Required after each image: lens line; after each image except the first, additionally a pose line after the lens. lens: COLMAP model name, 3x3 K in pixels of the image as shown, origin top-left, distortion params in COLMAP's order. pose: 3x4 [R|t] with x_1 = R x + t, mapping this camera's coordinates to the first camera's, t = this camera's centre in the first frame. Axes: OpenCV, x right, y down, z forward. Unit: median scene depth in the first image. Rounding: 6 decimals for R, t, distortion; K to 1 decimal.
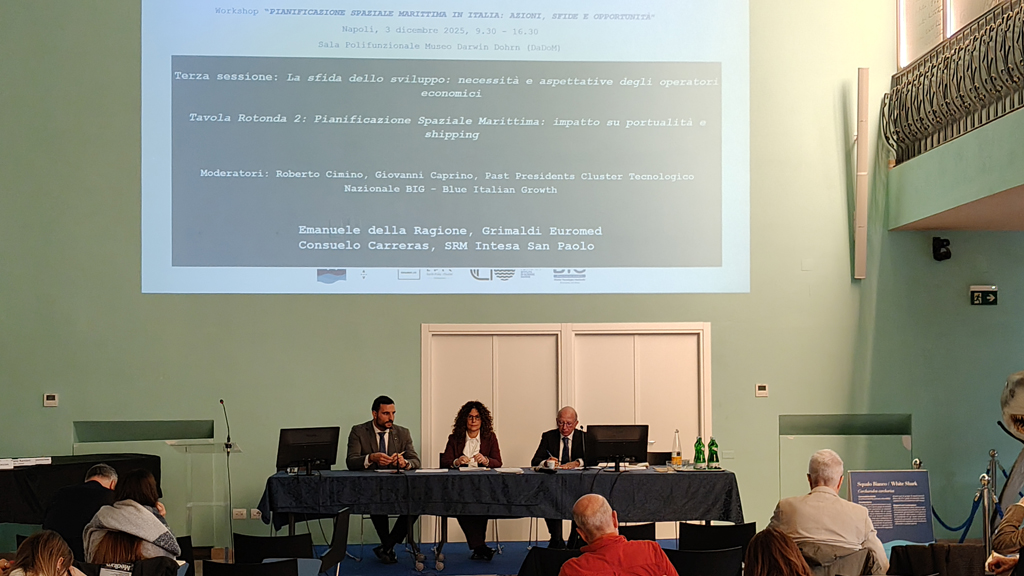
lens RADIAL K [[1322.9, 0, 525.6], [0, 1322.9, 312.3], [0, 0, 1]] dist [0.054218, 0.000000]
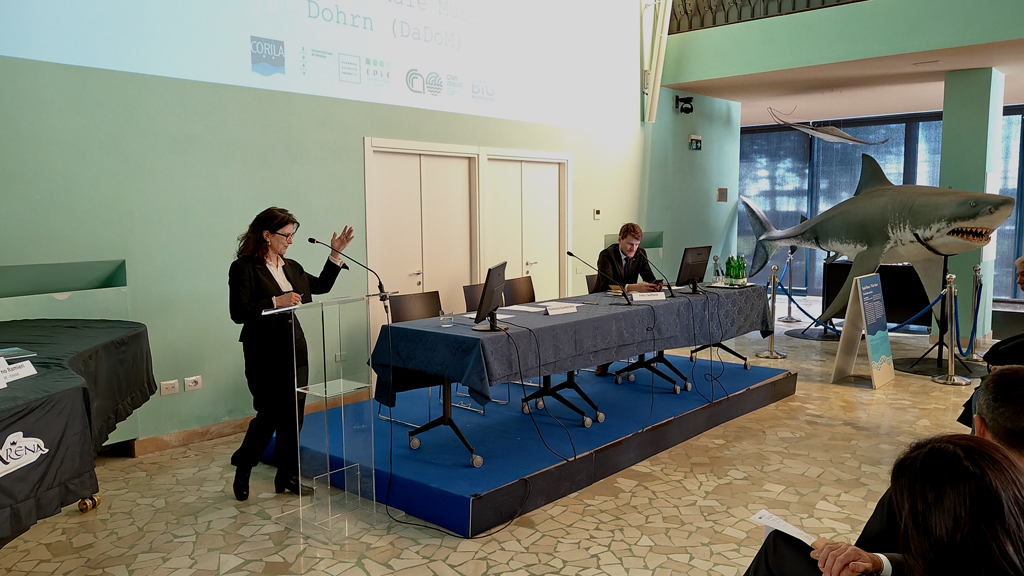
lens RADIAL K [[785.4, 0, 507.6], [0, 785.4, 290.7], [0, 0, 1]] dist [0.015176, -0.014010]
pose [[0.717109, -0.072197, 0.693212, -0.368908], [-0.030211, 0.990466, 0.134407, 0.035403], [-0.696306, -0.117327, 0.708090, 0.560505]]
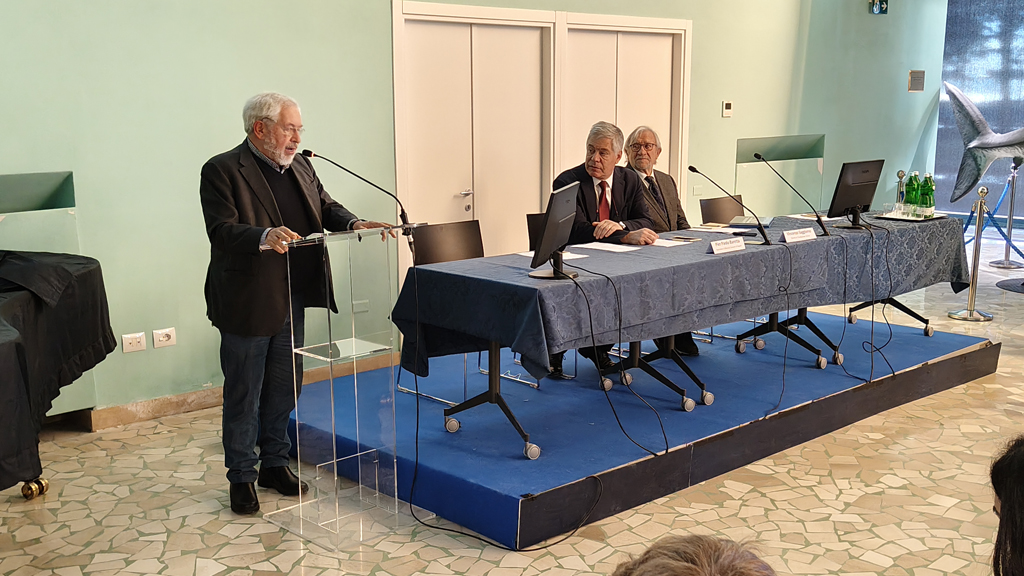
lens RADIAL K [[1112.8, 0, 516.0], [0, 1112.8, 333.9], [0, 0, 1]] dist [0.015967, 0.000000]
pose [[0.774650, -0.129095, 0.619073, -0.369573], [-0.033167, 0.969301, 0.243631, 0.030389], [-0.631520, -0.209262, 0.746587, 0.544832]]
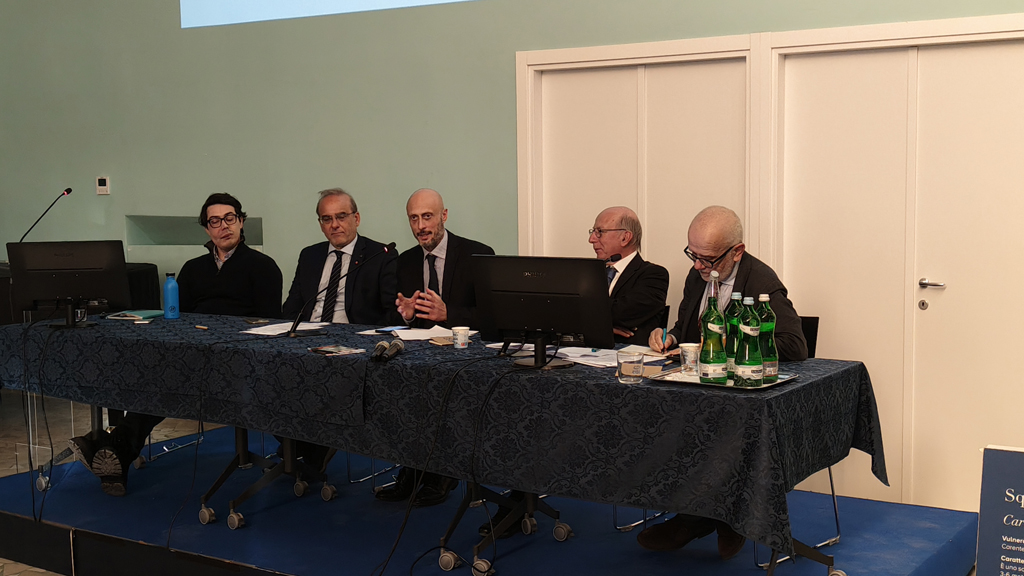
lens RADIAL K [[1336.0, 0, 510.3], [0, 1336.0, 283.1], [0, 0, 1]] dist [0.030097, 0.000000]
pose [[0.777543, 0.046724, -0.627092, 0.272305], [0.042426, 0.991066, 0.126448, 0.032999], [0.627397, -0.124924, 0.768614, 0.553536]]
